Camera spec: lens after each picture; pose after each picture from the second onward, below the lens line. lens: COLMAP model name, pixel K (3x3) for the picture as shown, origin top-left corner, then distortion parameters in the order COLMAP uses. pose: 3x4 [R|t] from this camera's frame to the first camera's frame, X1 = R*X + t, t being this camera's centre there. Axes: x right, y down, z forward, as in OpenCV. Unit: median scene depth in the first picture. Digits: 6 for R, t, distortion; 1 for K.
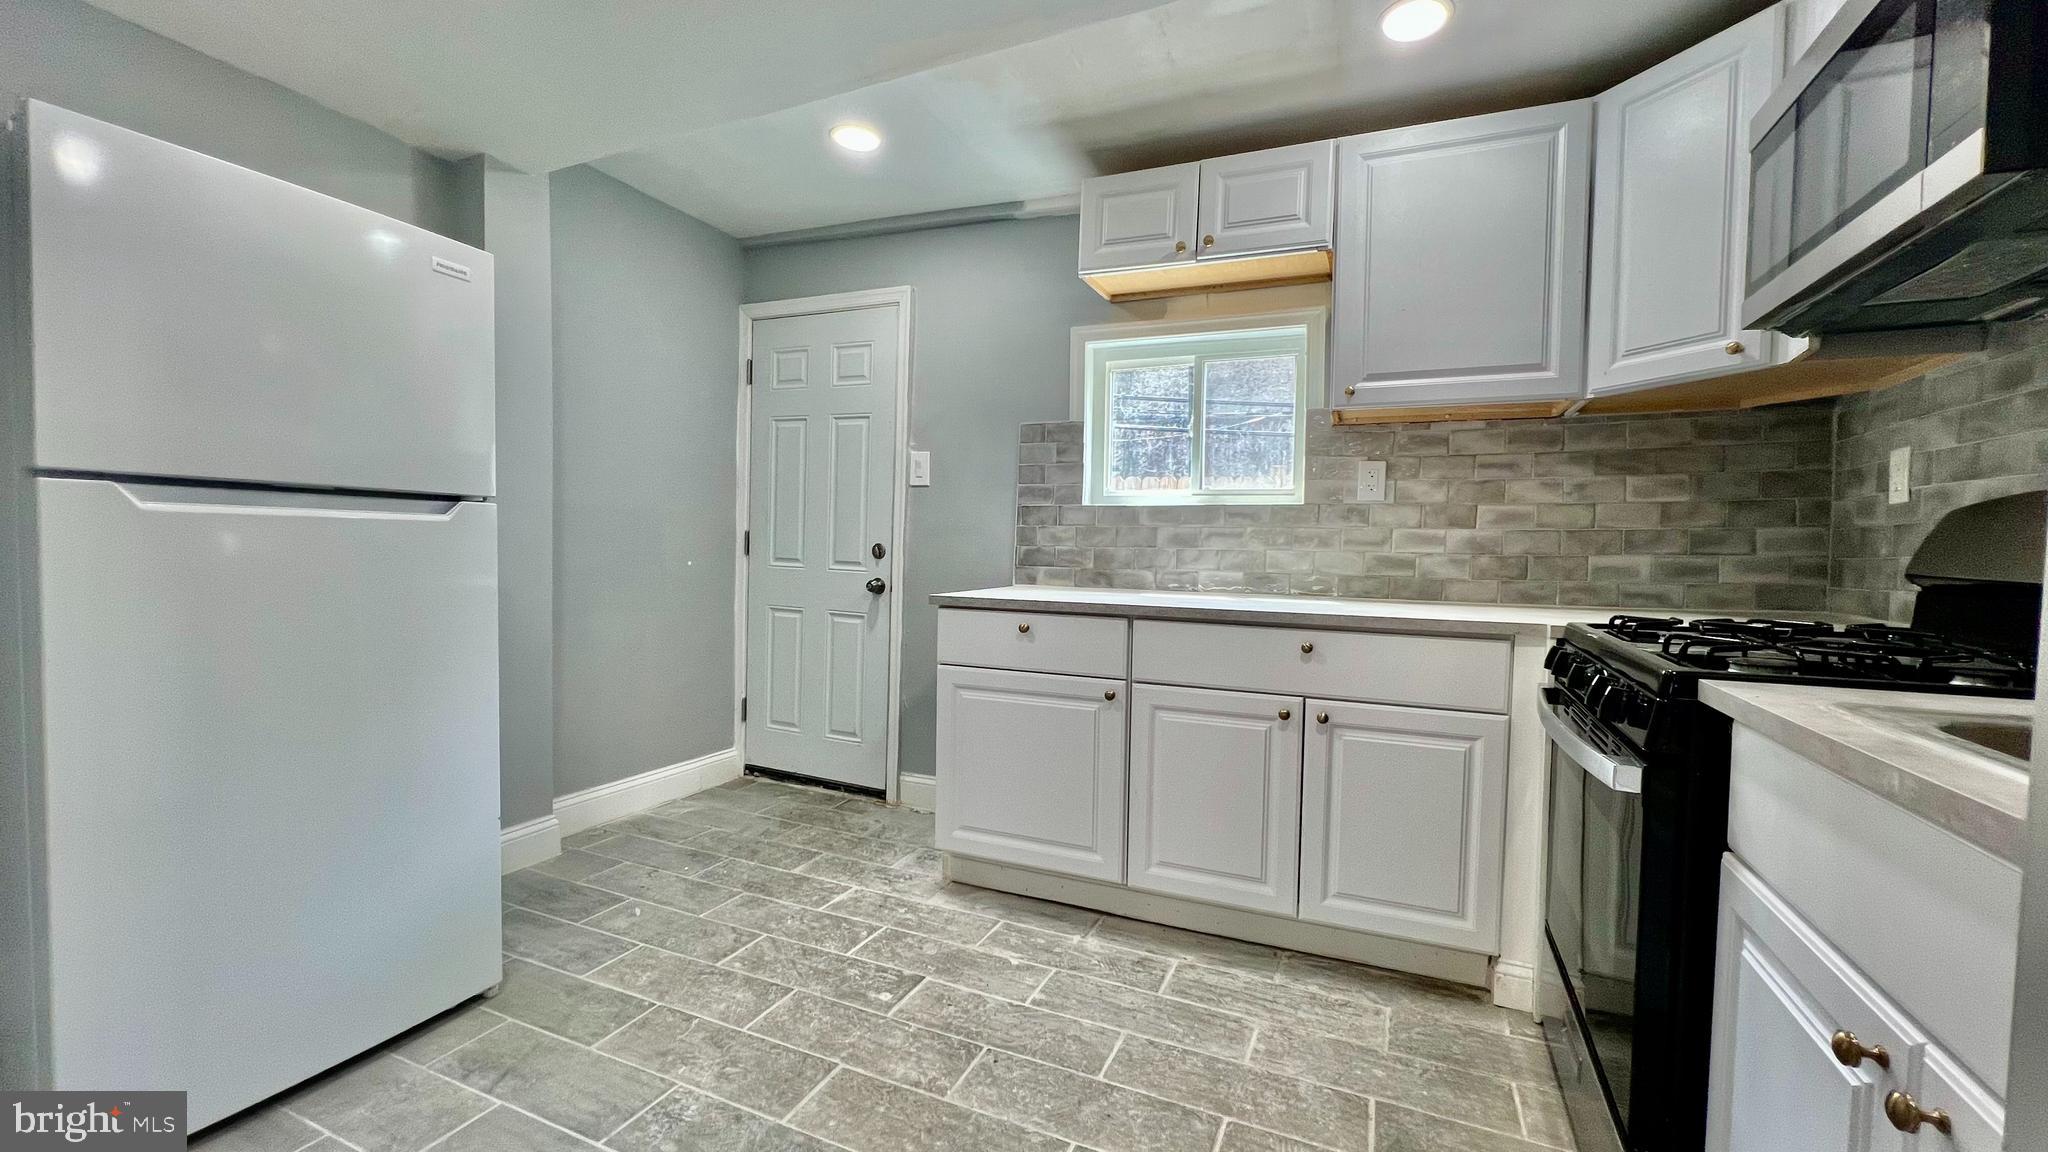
lens RADIAL K [[821.6, 0, 1024.0], [0, 821.6, 576.0], [0, 0, 1]] dist [-0.001488, 0.000720]
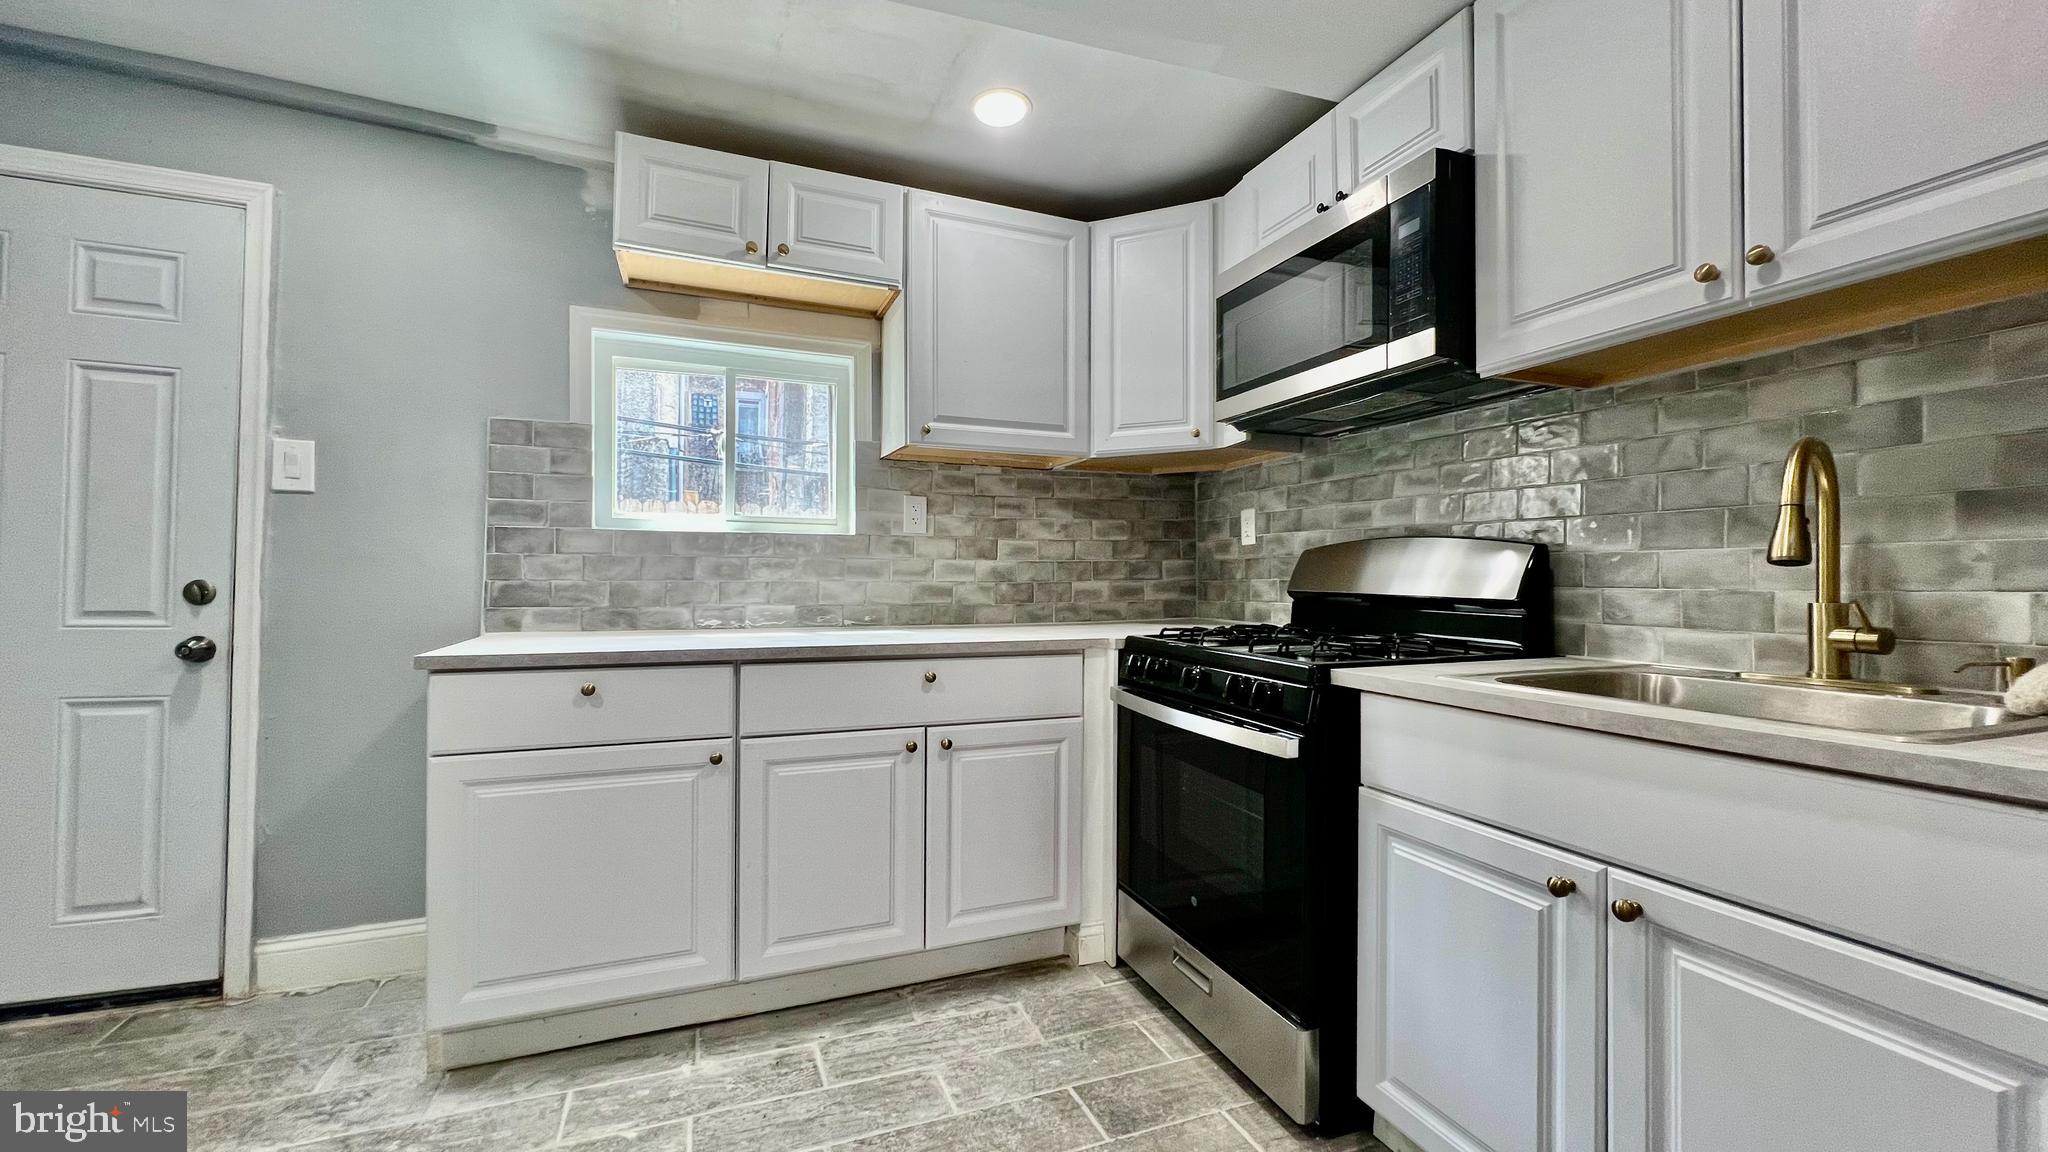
lens RADIAL K [[821.6, 0, 1024.0], [0, 821.6, 576.0], [0, 0, 1]] dist [-0.001488, 0.000720]
pose [[0.699598, -0.011629, 0.714442, -0.264938], [0.035968, 0.999173, -0.018957, -0.012729], [-0.713631, 0.038960, 0.699438, 0.179636]]
